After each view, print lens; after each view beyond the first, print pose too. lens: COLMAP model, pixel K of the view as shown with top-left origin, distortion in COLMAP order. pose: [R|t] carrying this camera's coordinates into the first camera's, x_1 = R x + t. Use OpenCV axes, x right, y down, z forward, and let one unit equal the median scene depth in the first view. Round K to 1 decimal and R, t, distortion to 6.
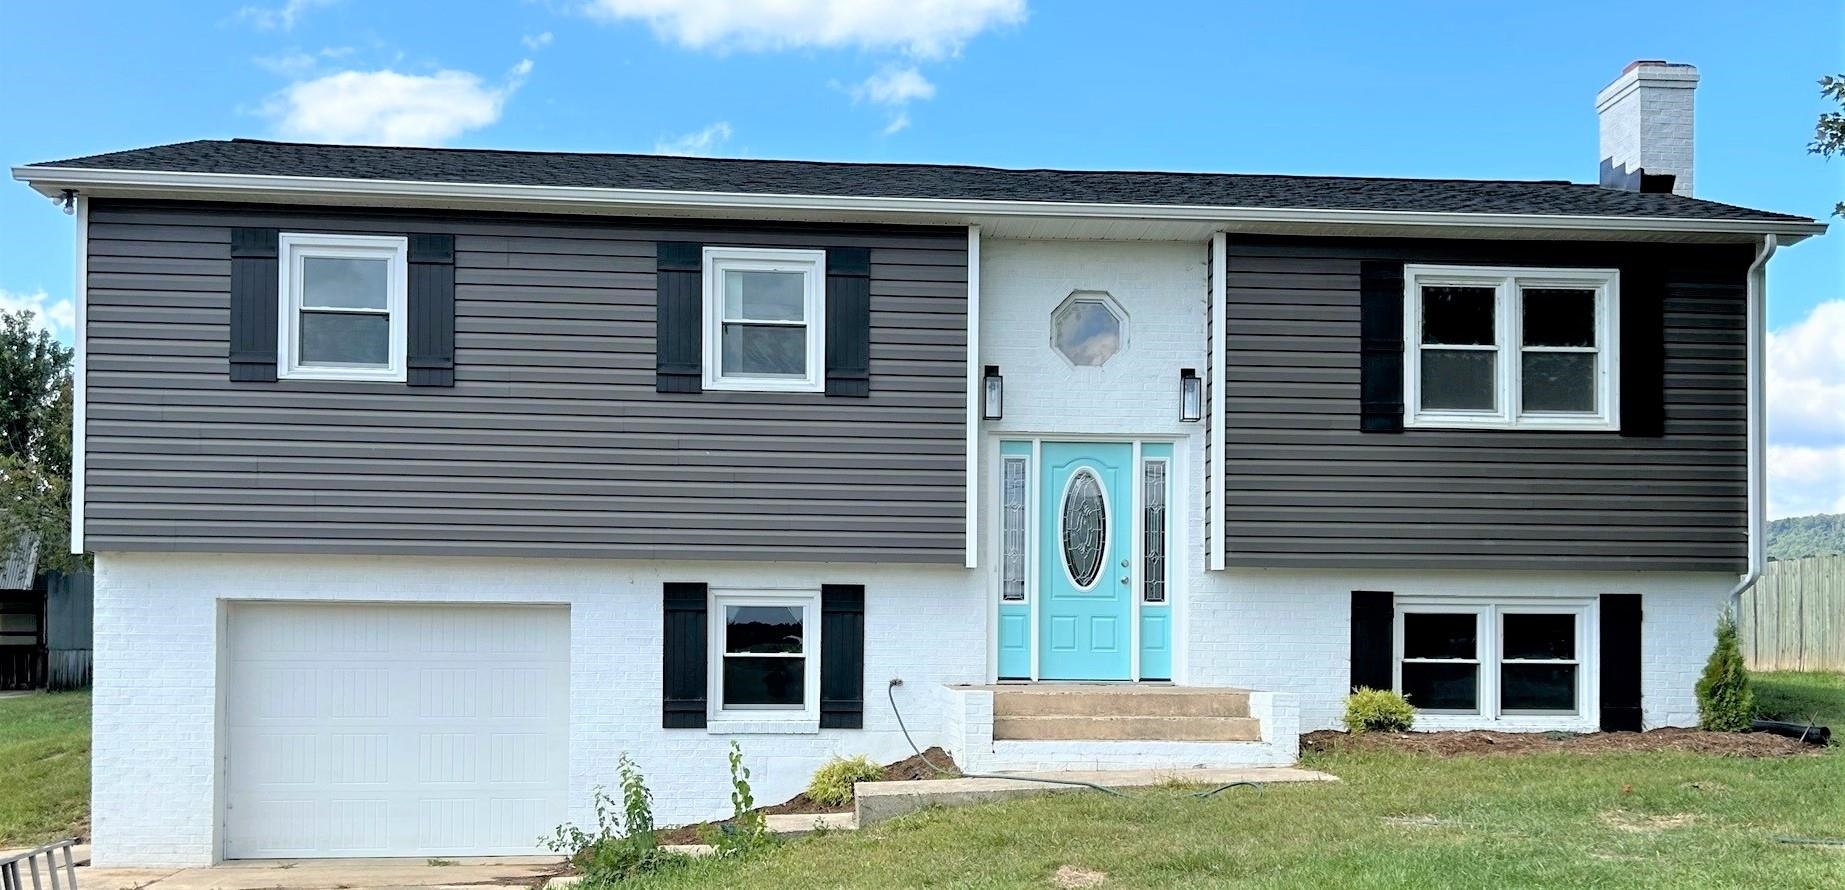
lens RADIAL K [[917.4, 0, 963.3], [0, 917.4, 451.1], [0, 0, 1]] dist [0.014316, -0.007790]
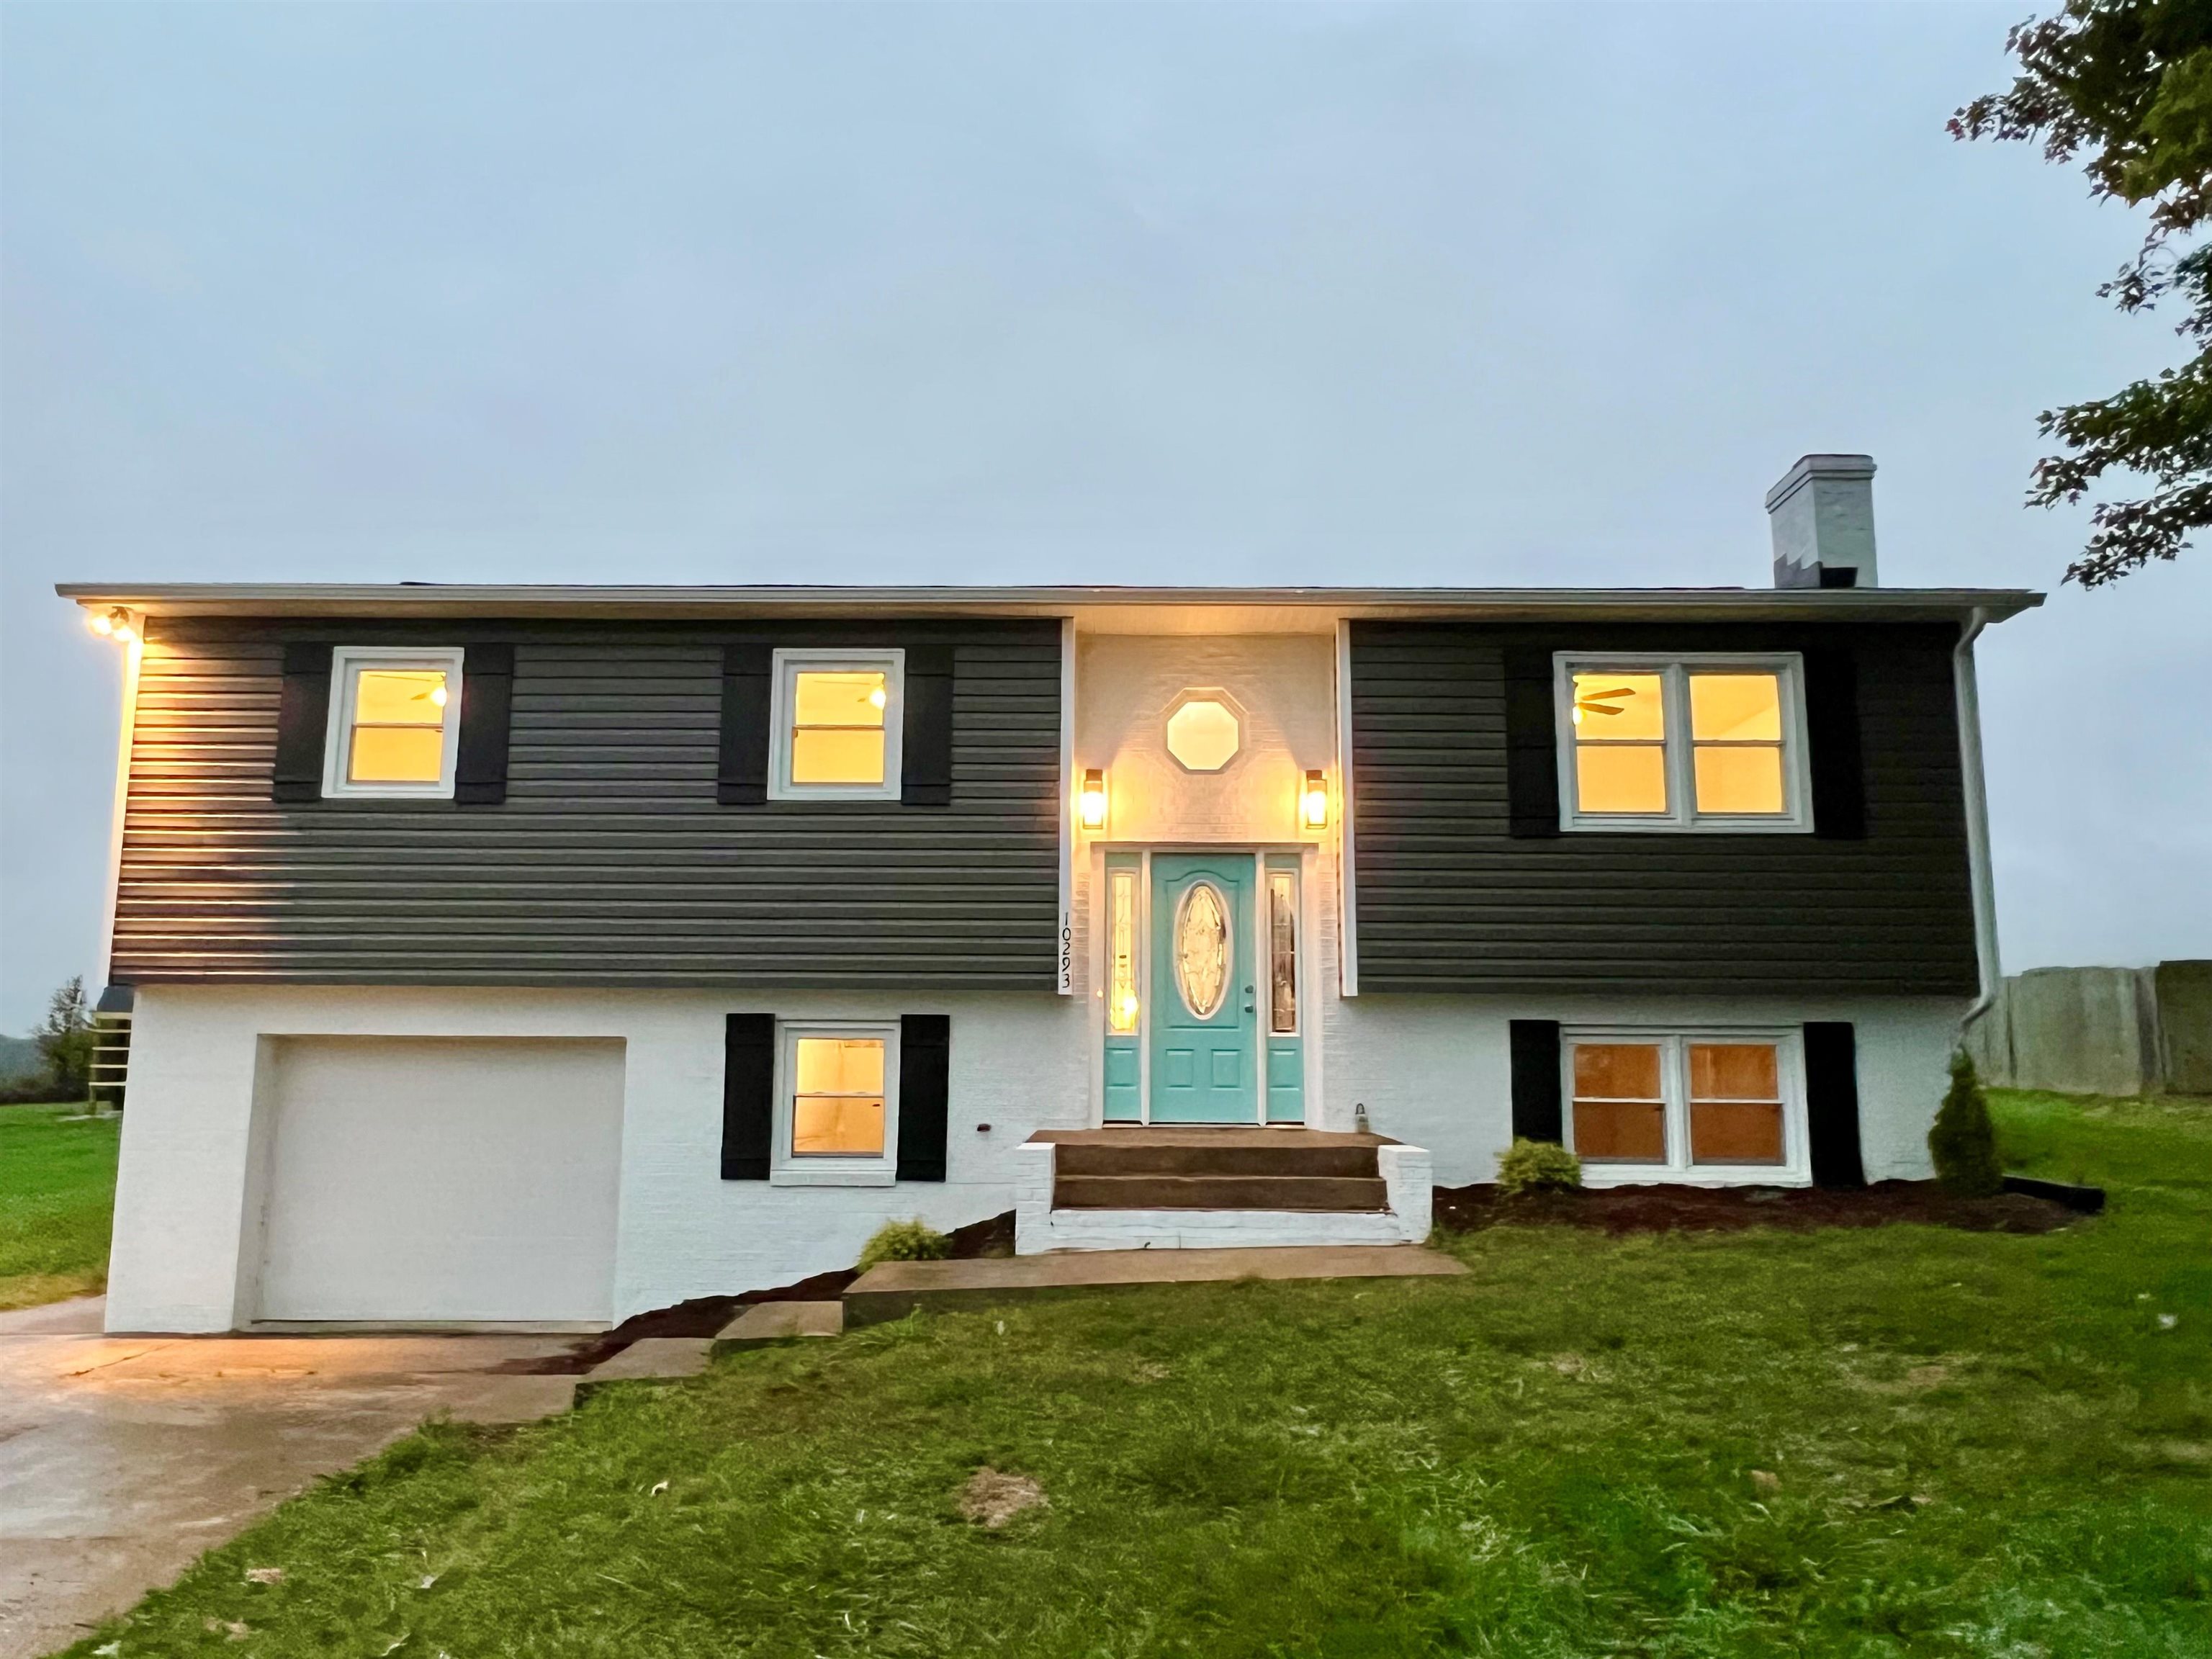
lens RADIAL K [[878.0, 0, 1106.0], [0, 878.0, 829.5], [0, 0, 1]] dist [-0.000143, 0.000242]
pose [[0.998334, -0.016177, -0.055379, 0.096480], [0.013190, 0.998461, -0.053869, 0.011667], [0.056166, 0.053049, 0.997011, 0.146457]]
